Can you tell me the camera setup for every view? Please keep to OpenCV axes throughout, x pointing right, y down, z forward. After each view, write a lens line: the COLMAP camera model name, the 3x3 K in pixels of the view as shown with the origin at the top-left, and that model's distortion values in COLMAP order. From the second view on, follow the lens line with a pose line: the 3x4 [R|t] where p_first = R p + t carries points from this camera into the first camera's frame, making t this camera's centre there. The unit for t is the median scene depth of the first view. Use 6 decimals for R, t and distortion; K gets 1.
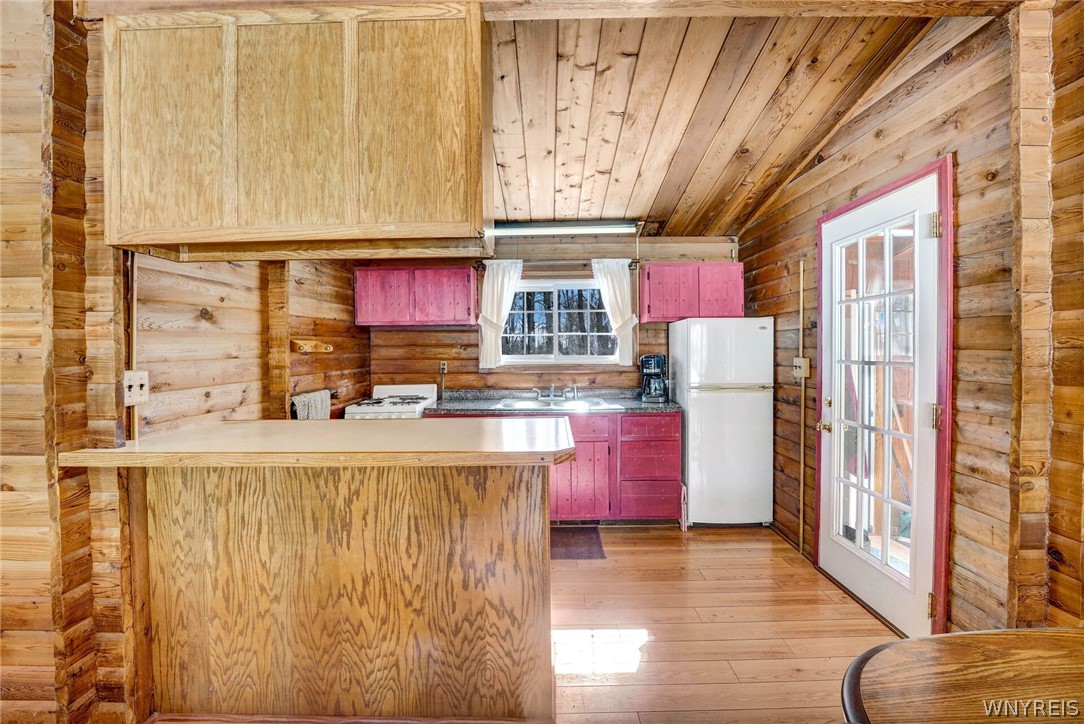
lens RADIAL K [[459.5, 0, 545.9], [0, 459.5, 355.5], [0, 0, 1]] dist [-0.022558, 0.001166]
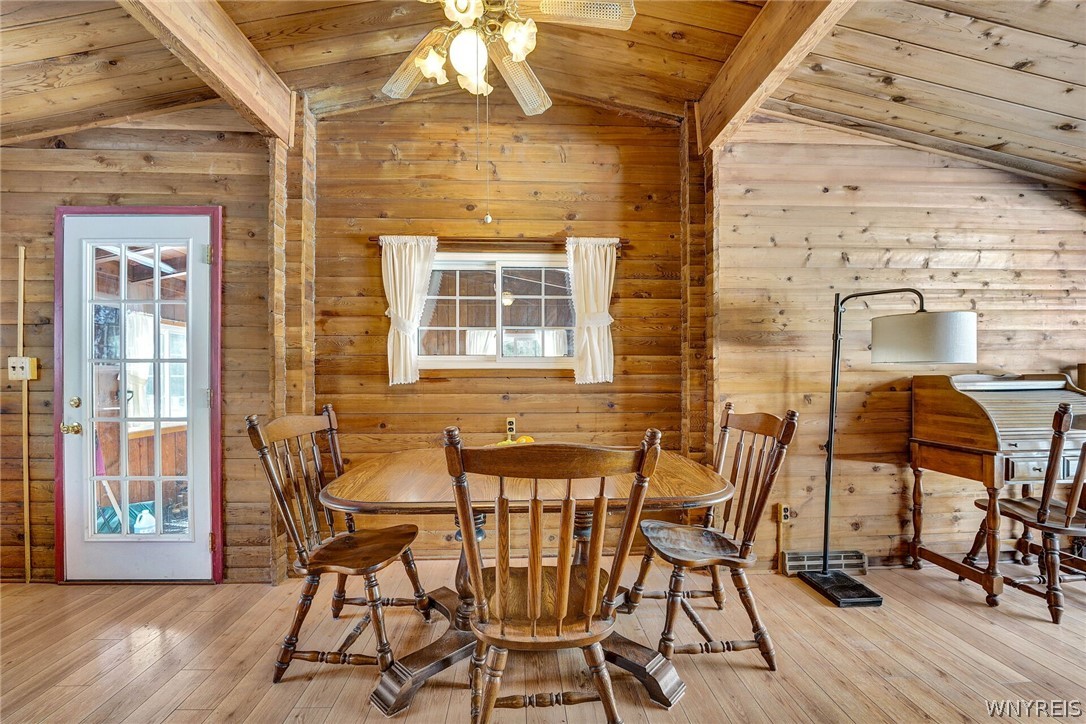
lens RADIAL K [[460.3, 0, 534.9], [0, 460.3, 372.1], [0, 0, 1]] dist [-0.022558, 0.001166]
pose [[-0.044131, 0.009856, 0.998977, -0.483479], [0.012045, 0.999884, -0.009333, 0.076589], [-0.998953, 0.011621, -0.044245, 0.097804]]
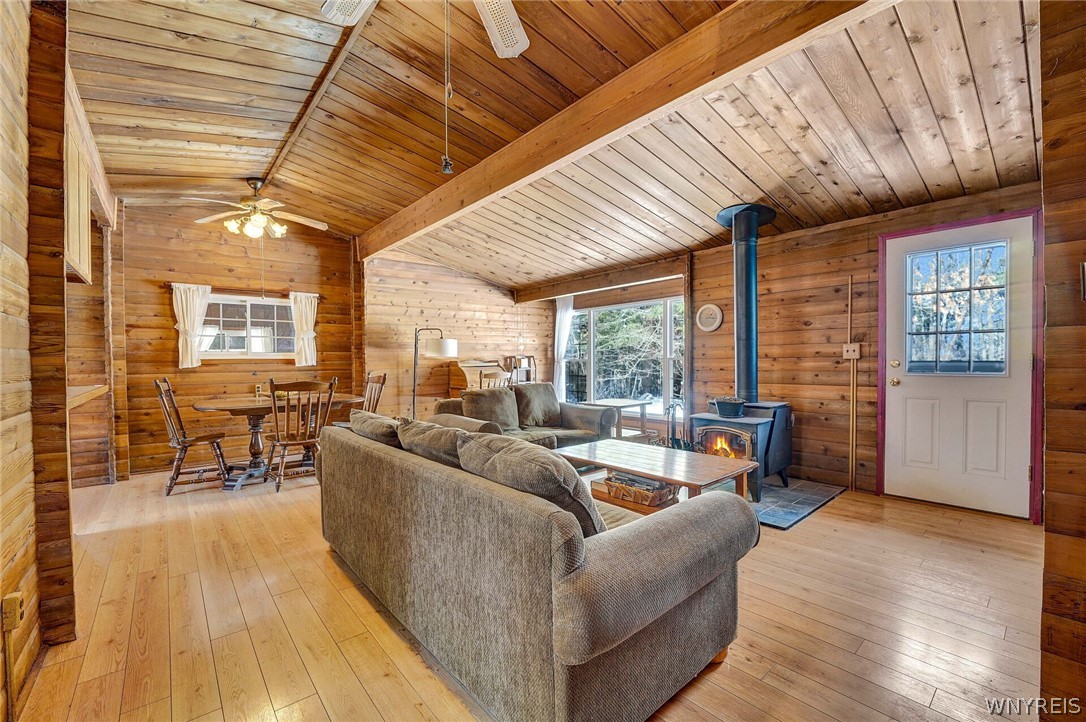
lens RADIAL K [[449.7, 0, 540.7], [0, 449.7, 369.5], [0, 0, 1]] dist [-0.023547, -0.000195]
pose [[-0.656706, -0.003071, 0.754140, -2.210286], [0.020422, 0.999553, 0.021854, 0.092062], [-0.753870, 0.029752, -0.656350, 0.602854]]
